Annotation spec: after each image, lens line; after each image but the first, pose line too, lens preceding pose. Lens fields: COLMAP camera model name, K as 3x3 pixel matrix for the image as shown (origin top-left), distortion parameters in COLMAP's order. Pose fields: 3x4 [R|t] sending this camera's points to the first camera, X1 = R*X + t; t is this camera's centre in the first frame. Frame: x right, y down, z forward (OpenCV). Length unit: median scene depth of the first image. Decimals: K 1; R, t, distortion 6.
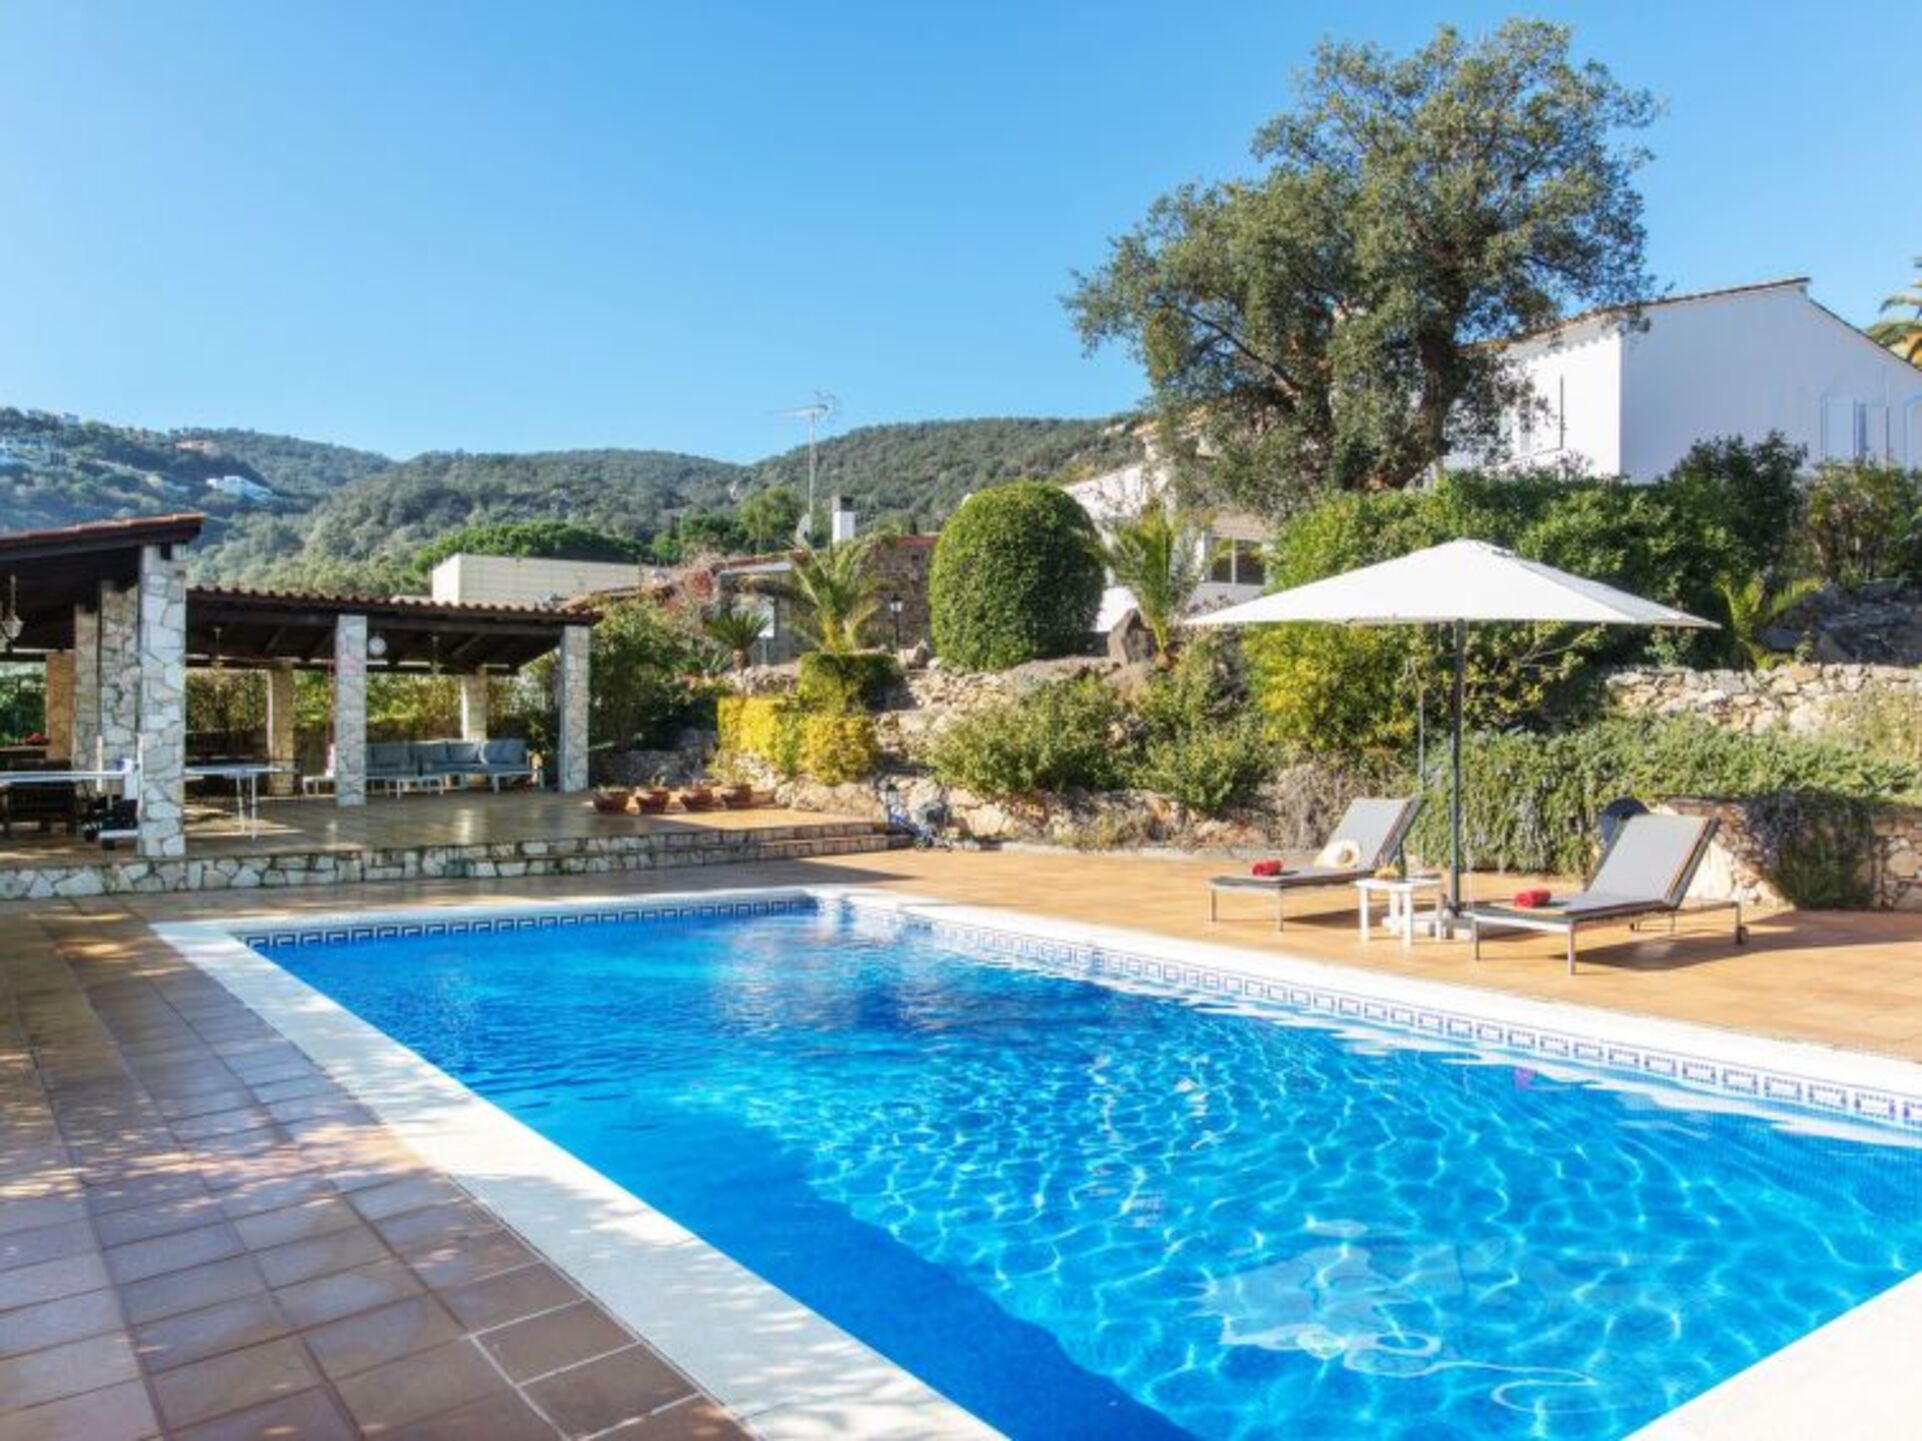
lens RADIAL K [[1334.8, 0, 997.0], [0, 1334.8, 714.4], [0, 0, 1]] dist [0.003079, 0.003872]
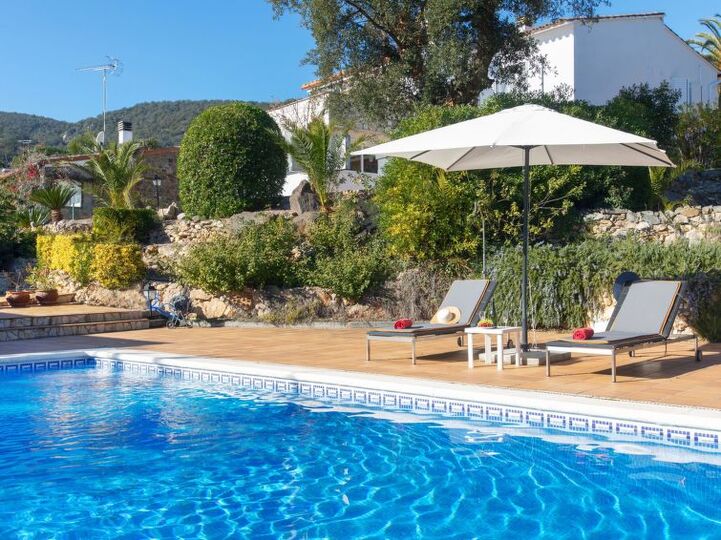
lens RADIAL K [[739.0, 0, 364.1], [0, 739.0, 268.2], [0, 0, 1]] dist [-0.013490, 0.000000]
pose [[0.981955, -0.009612, 0.188872, 0.001303], [0.008426, 0.999939, 0.007077, 0.028991], [-0.188929, -0.005358, 0.981976, 0.121231]]
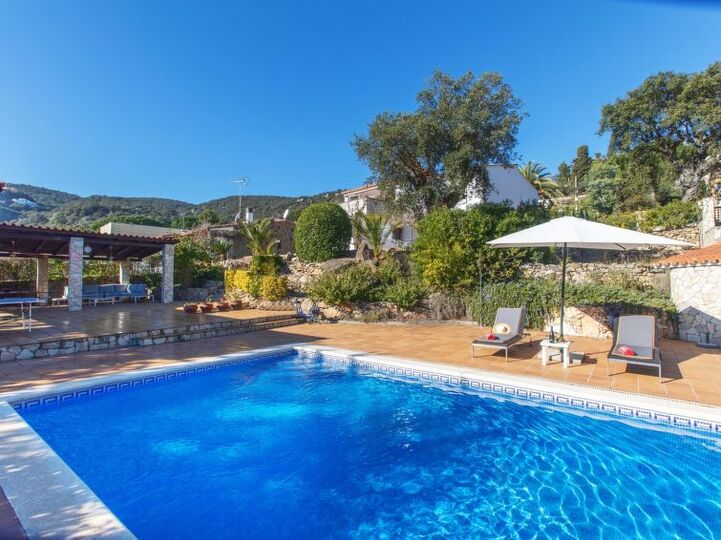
lens RADIAL K [[348.6, 0, 367.8], [0, 348.6, 270.2], [0, 0, 1]] dist [-0.016497, 0.010110]
pose [[0.964654, 0.006925, 0.263428, -0.138604], [-0.003795, 0.999916, -0.012386, -0.005189], [-0.263491, 0.010949, 0.964600, 0.245564]]
